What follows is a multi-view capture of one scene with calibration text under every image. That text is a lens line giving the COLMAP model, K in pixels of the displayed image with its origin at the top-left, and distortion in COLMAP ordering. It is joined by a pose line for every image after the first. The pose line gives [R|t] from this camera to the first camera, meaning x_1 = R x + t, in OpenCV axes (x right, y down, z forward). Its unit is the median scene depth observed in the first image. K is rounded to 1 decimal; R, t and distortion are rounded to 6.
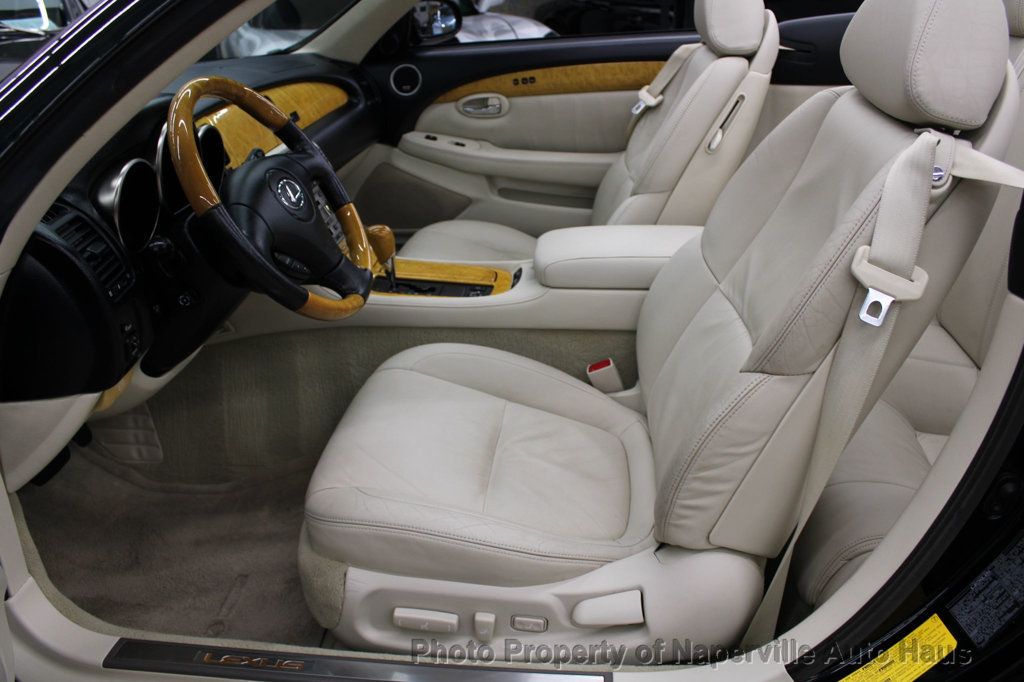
lens RADIAL K [[850.4, 0, 512.0], [0, 850.4, 341.0], [0, 0, 1]] dist [-0.163962, 0.142893]
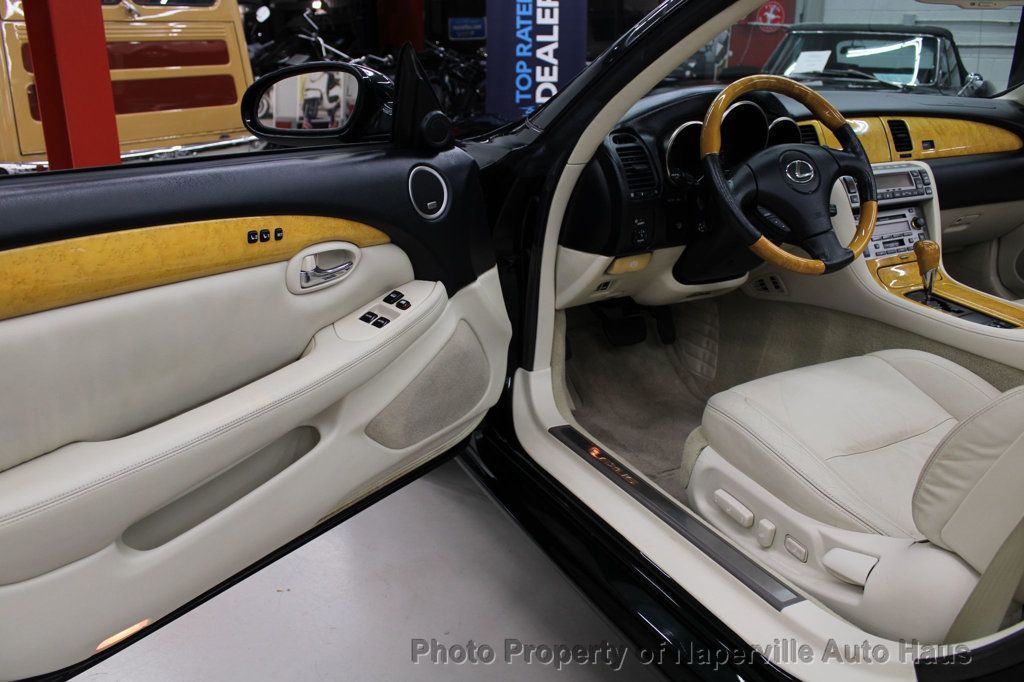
lens RADIAL K [[850.4, 0, 512.0], [0, 850.4, 341.0], [0, 0, 1]] dist [-0.163962, 0.142893]
pose [[0.531637, 0.297000, -0.793192, 0.422021], [-0.360402, 0.926815, 0.105474, 0.064164], [0.766468, 0.229794, 0.599768, -0.027630]]
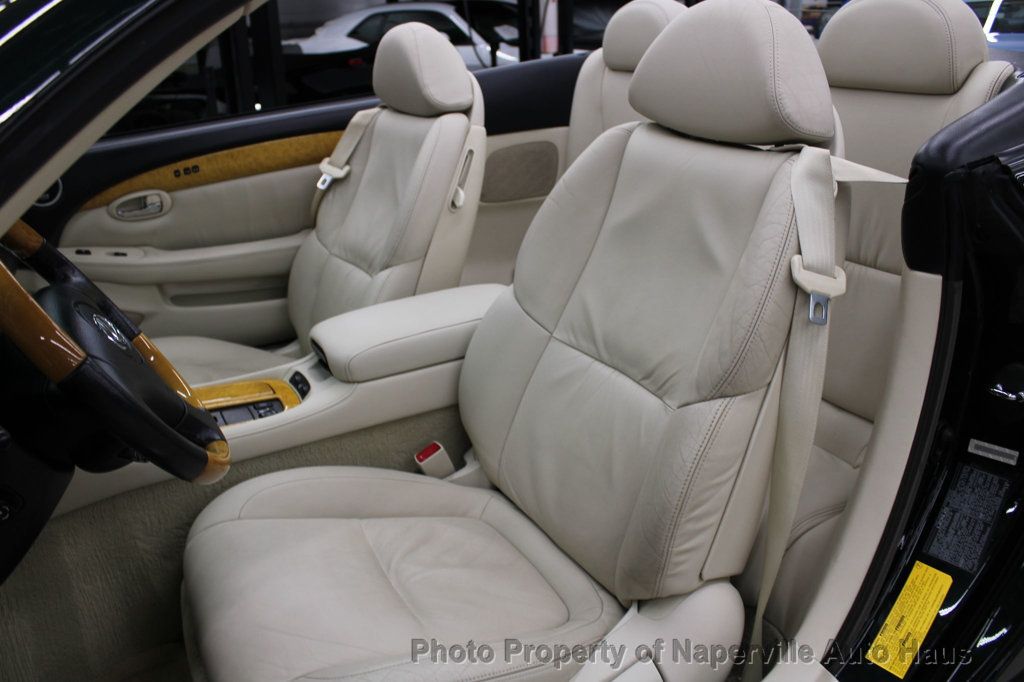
lens RADIAL K [[850.4, 0, 512.0], [0, 850.4, 341.0], [0, 0, 1]] dist [-0.163962, 0.142893]
pose [[0.831622, -0.214596, 0.512204, -0.247381], [0.258642, 0.965852, -0.015277, -0.046214], [-0.491435, 0.145183, 0.858728, 0.141457]]
